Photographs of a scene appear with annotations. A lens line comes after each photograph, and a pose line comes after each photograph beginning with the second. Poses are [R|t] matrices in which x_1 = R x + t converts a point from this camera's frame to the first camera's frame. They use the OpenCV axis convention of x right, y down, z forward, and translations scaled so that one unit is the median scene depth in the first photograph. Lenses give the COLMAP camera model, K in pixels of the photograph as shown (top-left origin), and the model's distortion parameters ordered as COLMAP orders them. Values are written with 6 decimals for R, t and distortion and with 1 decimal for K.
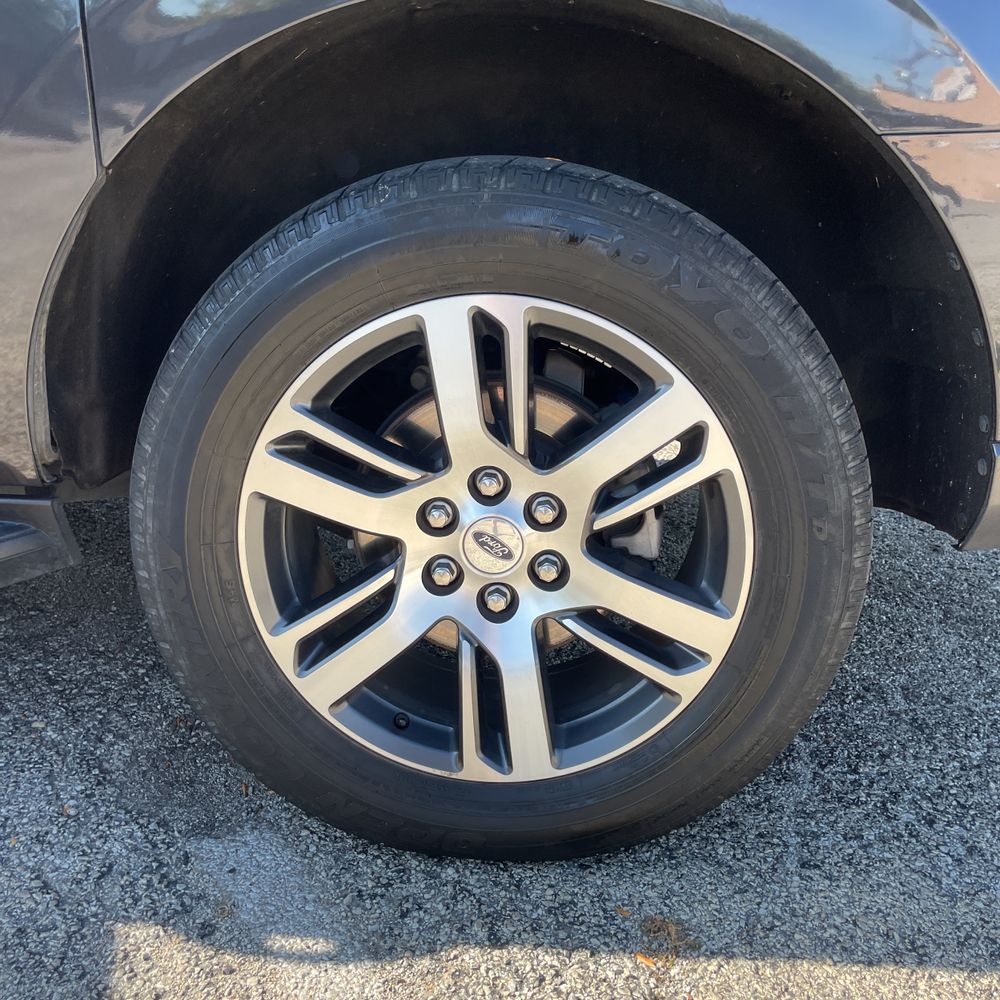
lens RADIAL K [[1029.5, 0, 496.8], [0, 1029.5, 490.8], [0, 0, 1]] dist [0.038104, 0.000000]
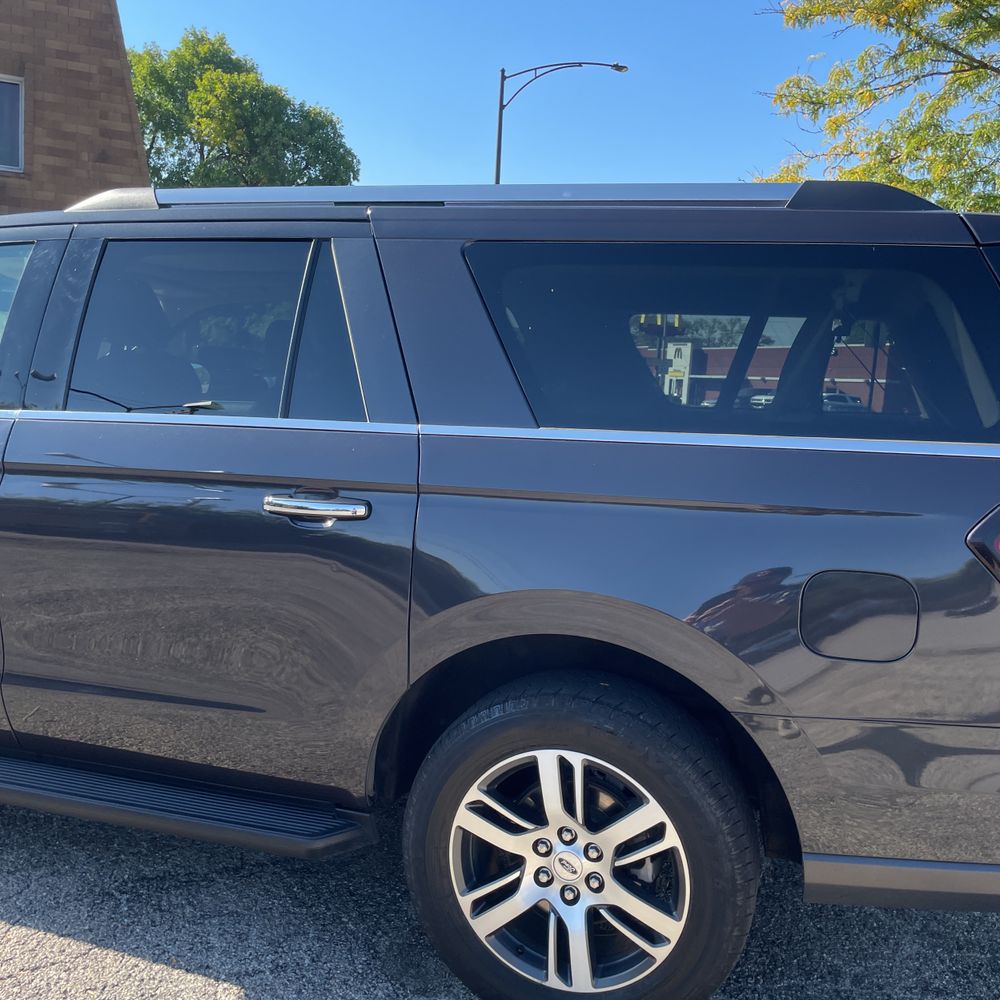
lens RADIAL K [[1029.5, 0, 490.6], [0, 1029.5, 494.8], [0, 0, 1]] dist [0.038104, 0.000000]
pose [[0.965683, 0.042240, -0.256266, 0.348189], [-0.087303, 0.982065, -0.167111, -0.317622], [0.244611, 0.183749, 0.952051, -1.146893]]
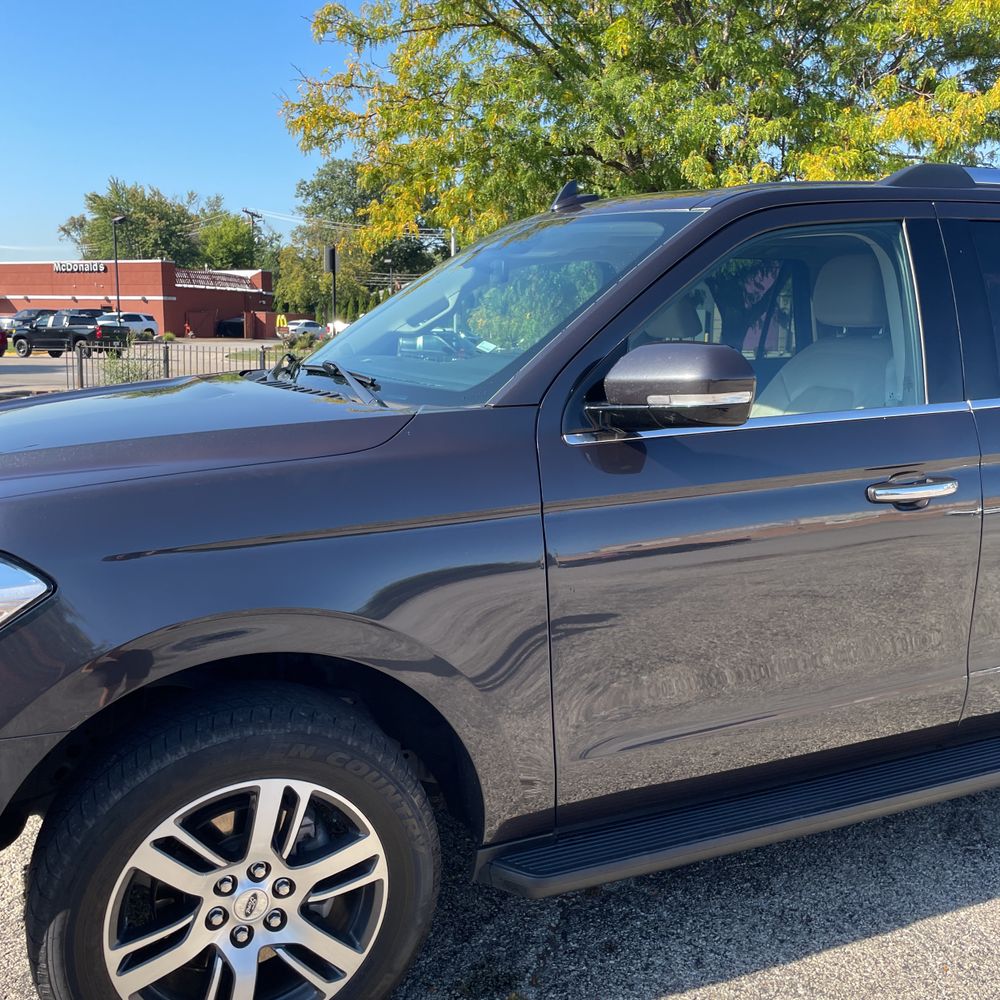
lens RADIAL K [[1029.5, 0, 500.8], [0, 1029.5, 492.0], [0, 0, 1]] dist [0.038104, 0.000000]
pose [[0.893664, -0.101185, 0.437179, -3.333456], [0.145130, 0.987058, -0.068214, -0.607257], [-0.424619, 0.124408, 0.896784, -0.788086]]
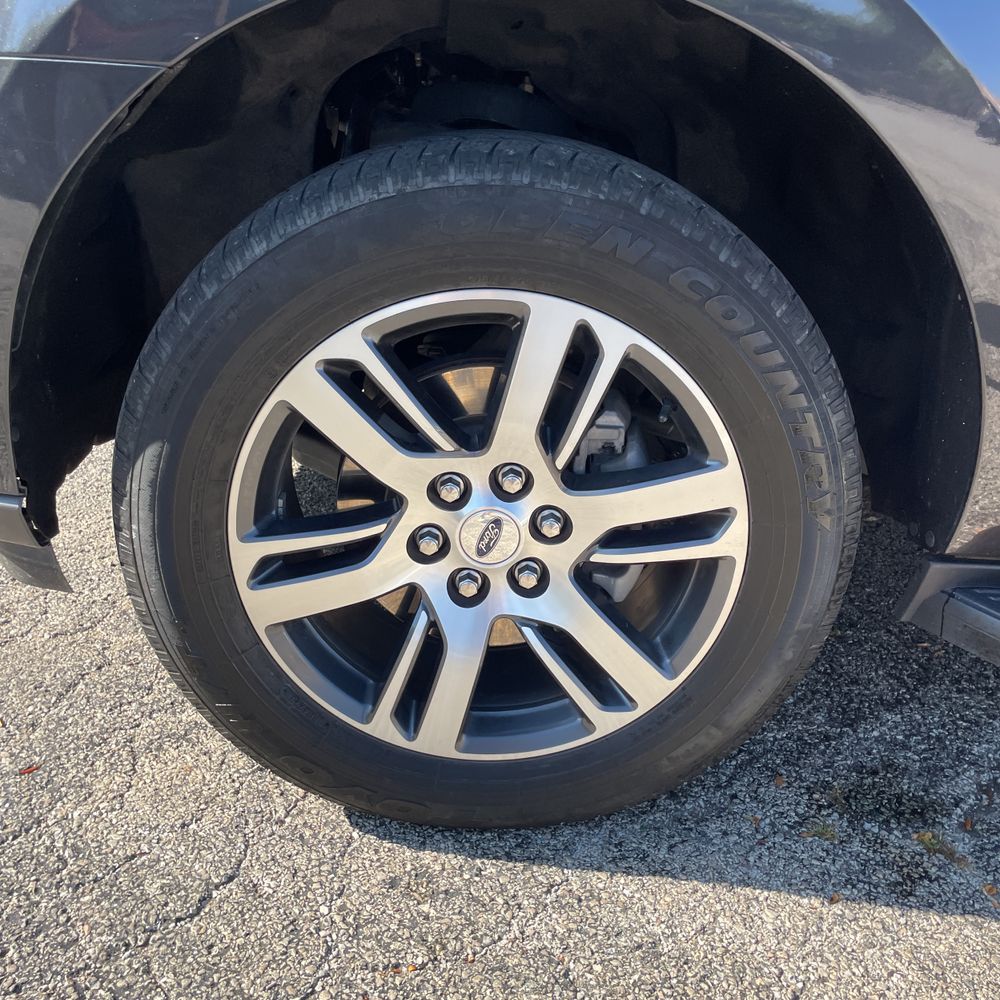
lens RADIAL K [[1029.5, 0, 509.1], [0, 1029.5, 503.7], [0, 0, 1]] dist [0.038104, 0.000000]
pose [[0.995821, 0.024358, 0.088022, -3.066598], [-0.034126, 0.993209, 0.111223, -0.216400], [-0.084715, -0.113762, 0.989890, 0.161011]]
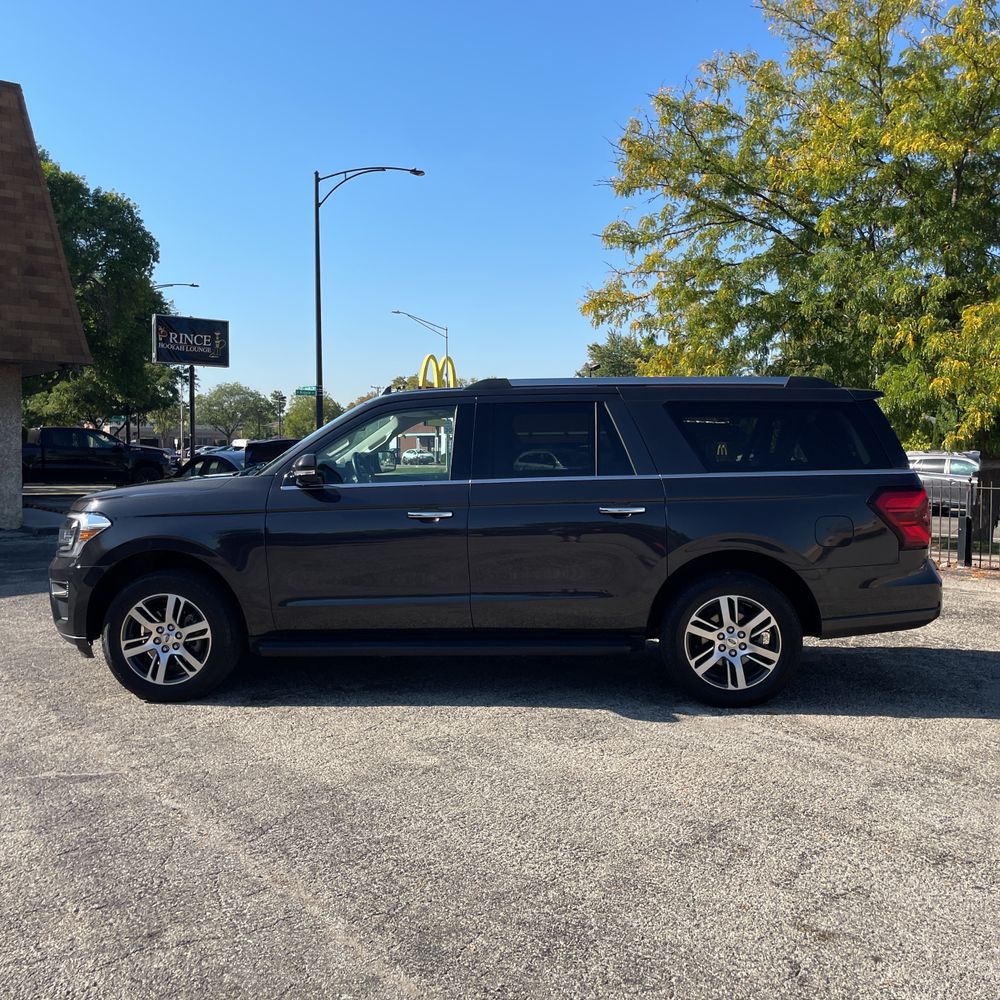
lens RADIAL K [[1029.5, 0, 516.5], [0, 1029.5, 474.0], [0, 0, 1]] dist [0.038104, 0.000000]
pose [[0.999484, -0.031994, -0.002962, -1.081091], [0.030242, 0.967865, -0.249643, 0.517727], [0.010854, 0.249425, 0.968333, -4.424357]]
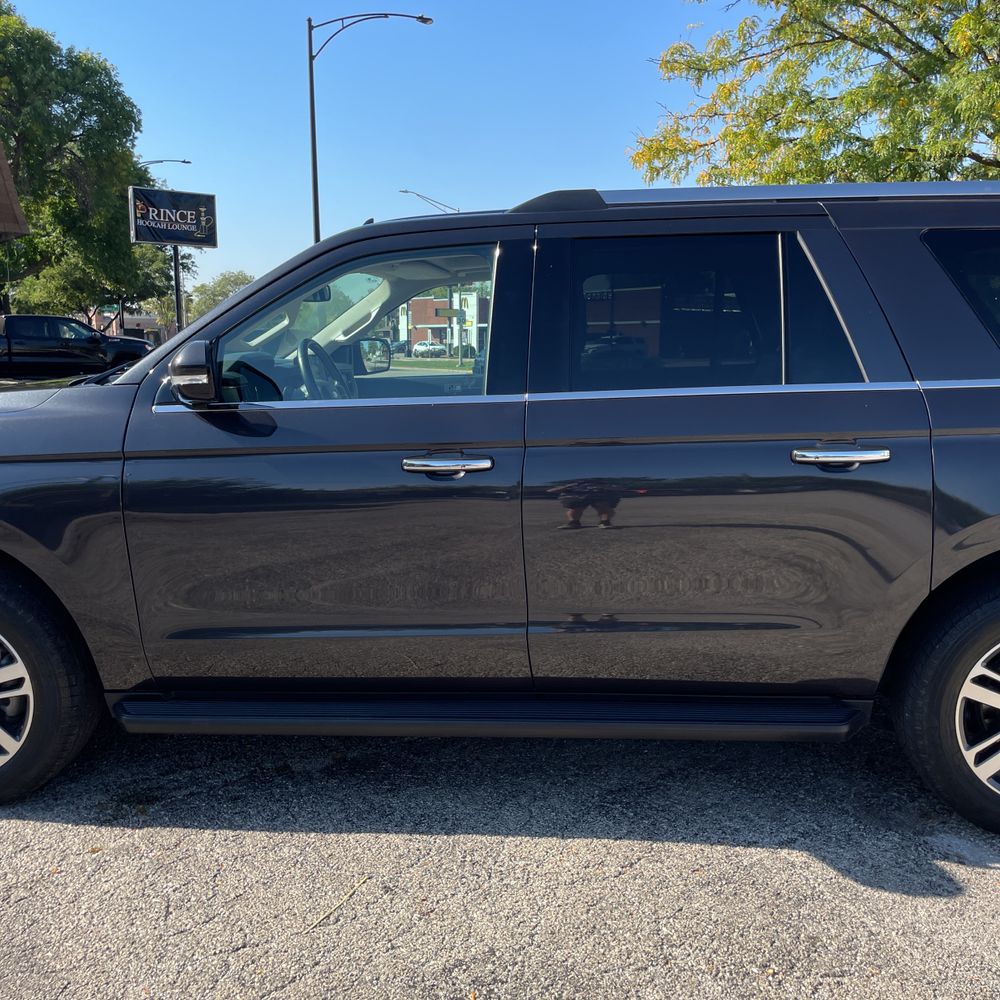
lens RADIAL K [[1029.5, 0, 508.7], [0, 1029.5, 484.2], [0, 0, 1]] dist [0.038104, 0.000000]
pose [[0.999162, -0.031254, -0.026429, -1.326203], [0.027299, 0.989966, -0.138642, -0.205526], [0.030497, 0.137804, 0.989990, -1.804709]]
